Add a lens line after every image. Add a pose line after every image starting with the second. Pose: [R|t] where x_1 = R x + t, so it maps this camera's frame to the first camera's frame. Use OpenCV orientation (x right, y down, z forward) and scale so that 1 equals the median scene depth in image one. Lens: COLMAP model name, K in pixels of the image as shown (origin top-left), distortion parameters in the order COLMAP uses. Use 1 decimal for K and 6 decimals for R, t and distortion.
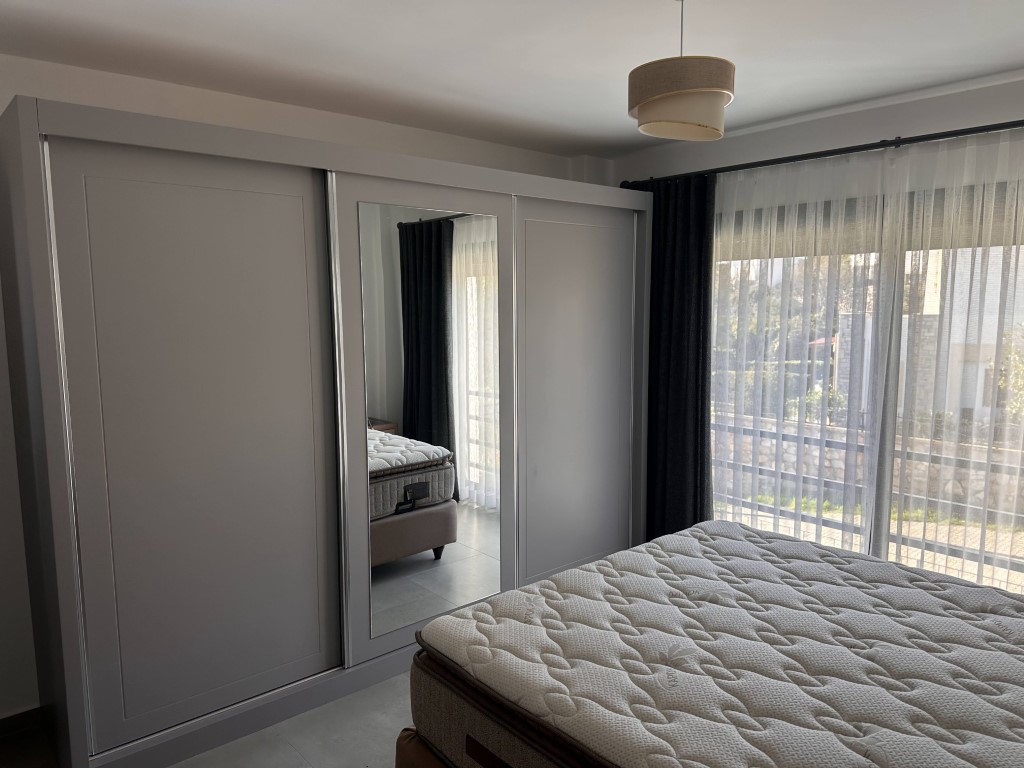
lens RADIAL K [[712.3, 0, 514.0], [0, 712.3, 383.4], [0, 0, 1]] dist [-0.009506, -0.003479]
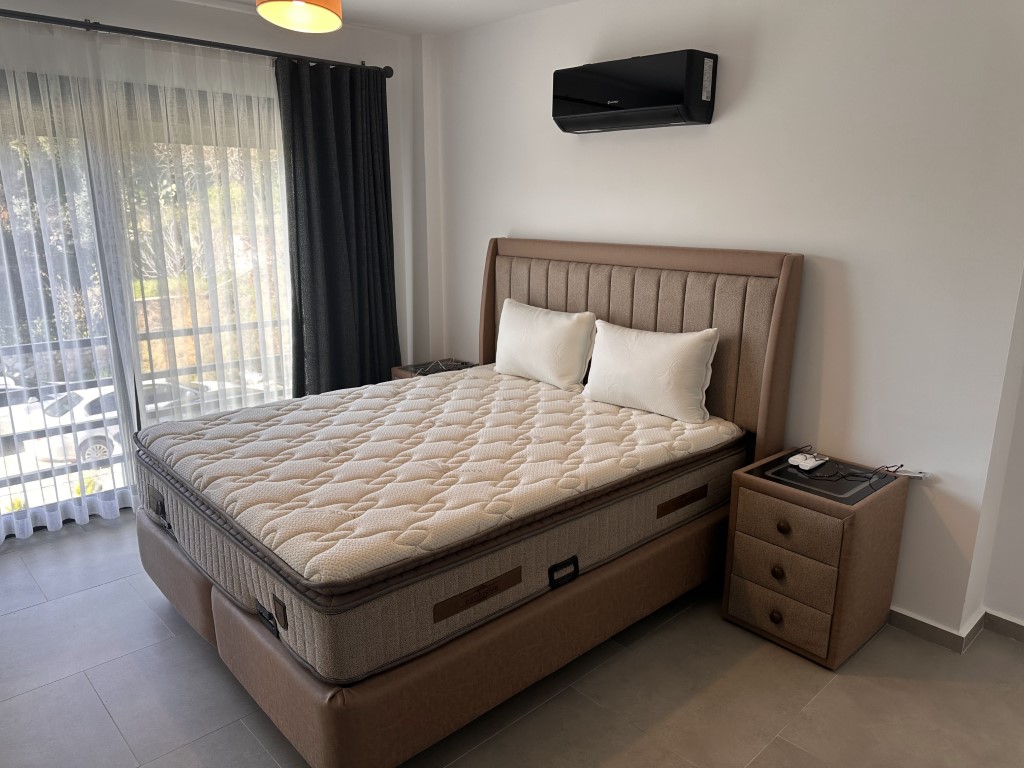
lens RADIAL K [[712.3, 0, 515.6], [0, 712.3, 386.2], [0, 0, 1]] dist [-0.009506, -0.003479]
pose [[-0.029989, -0.242994, 0.969564, -0.815344], [0.099994, 0.964405, 0.244794, -0.053781], [-0.994536, 0.104292, -0.004623, 0.683623]]
